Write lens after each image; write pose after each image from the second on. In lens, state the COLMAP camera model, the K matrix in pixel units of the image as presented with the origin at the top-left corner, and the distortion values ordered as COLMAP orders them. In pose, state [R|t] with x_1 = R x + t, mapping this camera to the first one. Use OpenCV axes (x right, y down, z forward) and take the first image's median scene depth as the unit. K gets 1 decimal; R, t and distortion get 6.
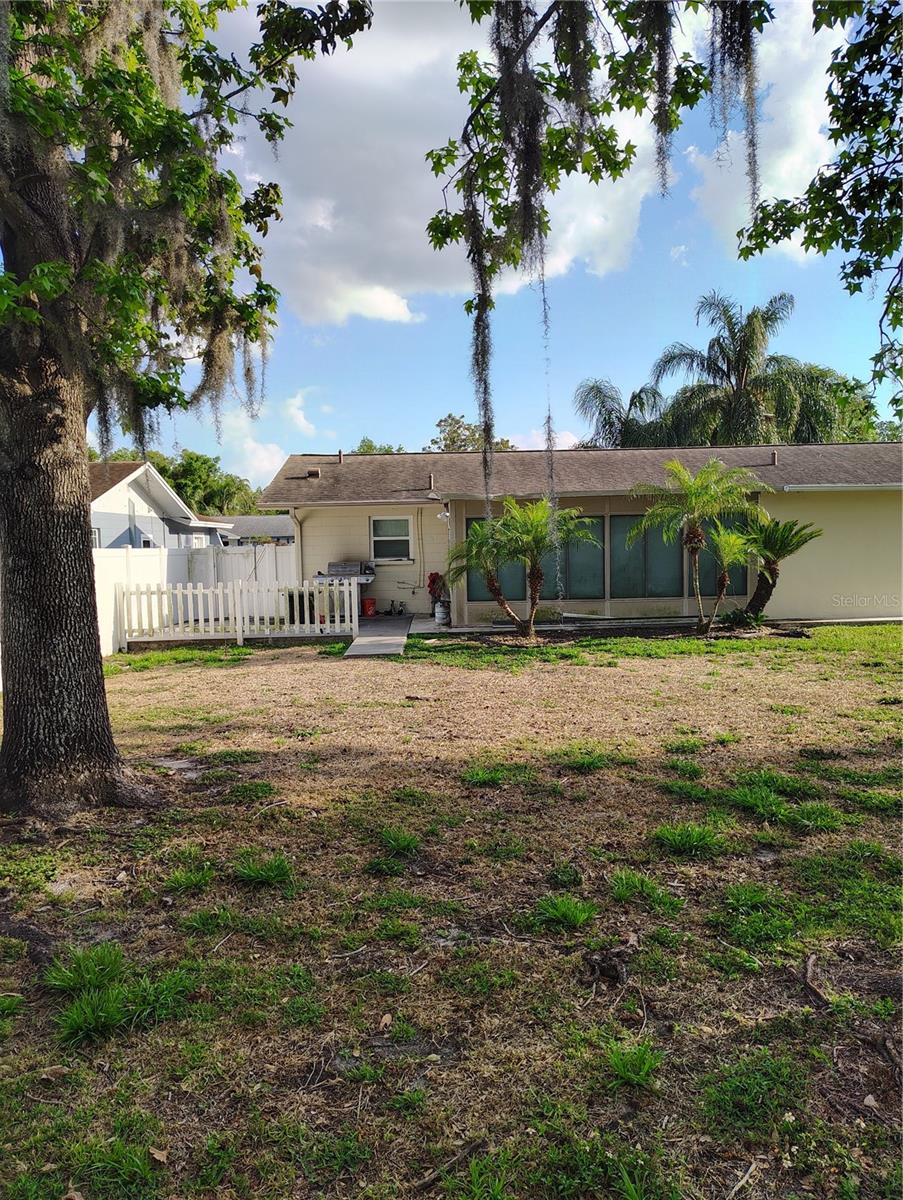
lens RADIAL K [[831.9, 0, 449.9], [0, 831.9, 602.6], [0, 0, 1]] dist [0.064555, -0.086537]
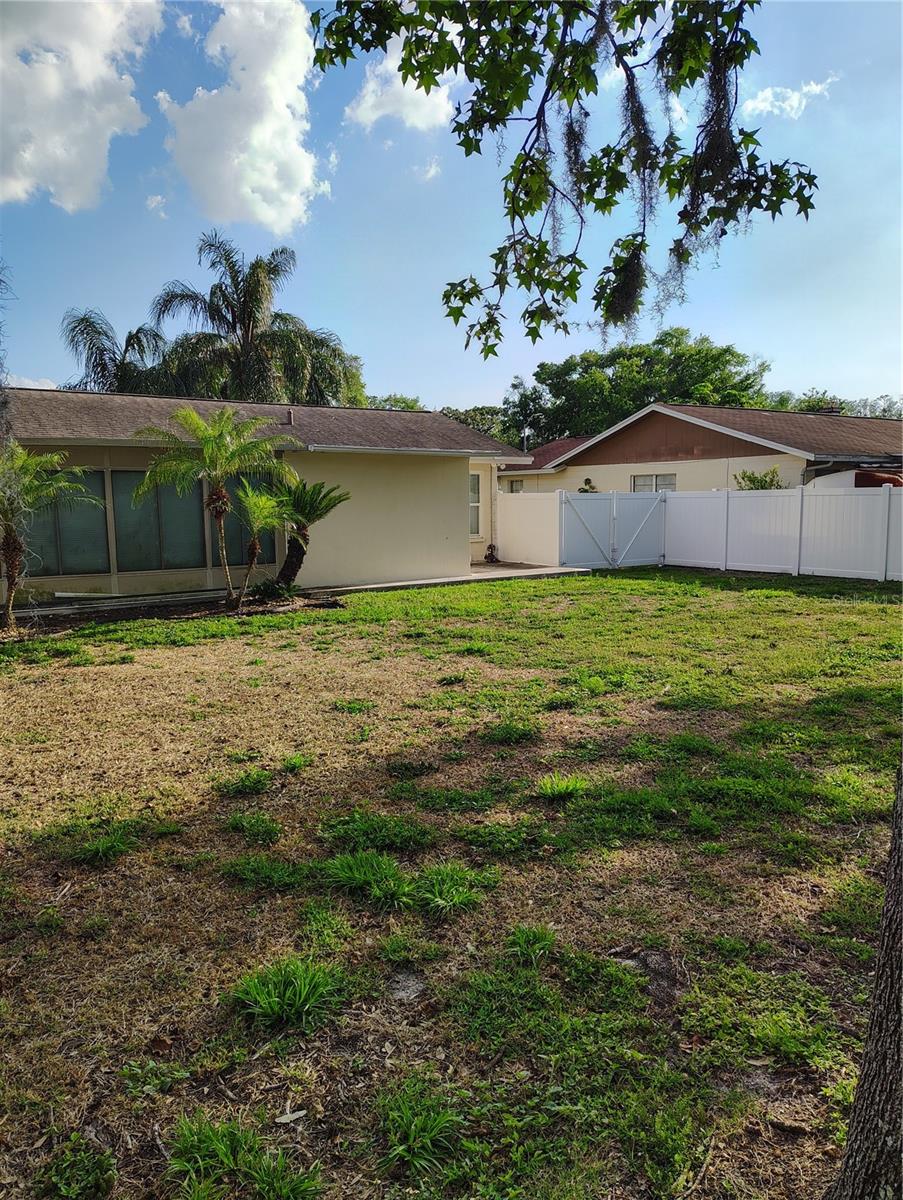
lens RADIAL K [[831.9, 0, 449.9], [0, 831.9, 602.6], [0, 0, 1]] dist [0.064555, -0.086537]
pose [[0.840110, -0.054401, 0.539681, 0.024976], [0.030277, 0.998110, 0.053481, -0.011074], [-0.541570, -0.028590, 0.840169, 0.160375]]
